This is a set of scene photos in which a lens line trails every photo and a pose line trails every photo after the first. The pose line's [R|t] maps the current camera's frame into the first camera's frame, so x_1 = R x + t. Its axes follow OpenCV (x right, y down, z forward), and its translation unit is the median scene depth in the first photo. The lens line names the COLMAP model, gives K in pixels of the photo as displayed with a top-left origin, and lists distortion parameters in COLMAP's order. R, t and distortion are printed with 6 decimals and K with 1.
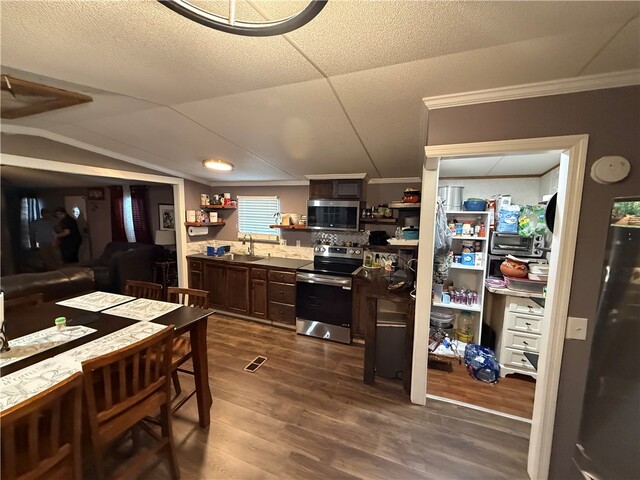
lens RADIAL K [[255.6, 0, 320.4], [0, 255.6, 240.7], [0, 0, 1]] dist [-0.000215, 0.000482]
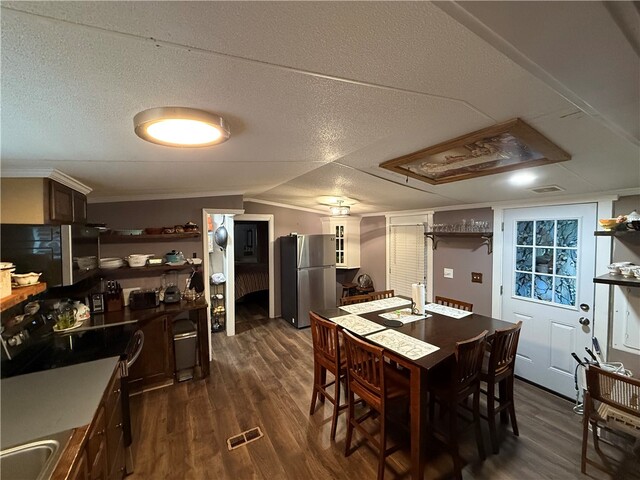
lens RADIAL K [[255.6, 0, 319.5], [0, 255.6, 239.3], [0, 0, 1]] dist [-0.000215, 0.000482]
pose [[-0.778497, -0.033409, 0.626759, -0.650422], [0.063545, 0.989256, 0.131660, -0.151924], [-0.624424, 0.142324, -0.768010, 0.992063]]
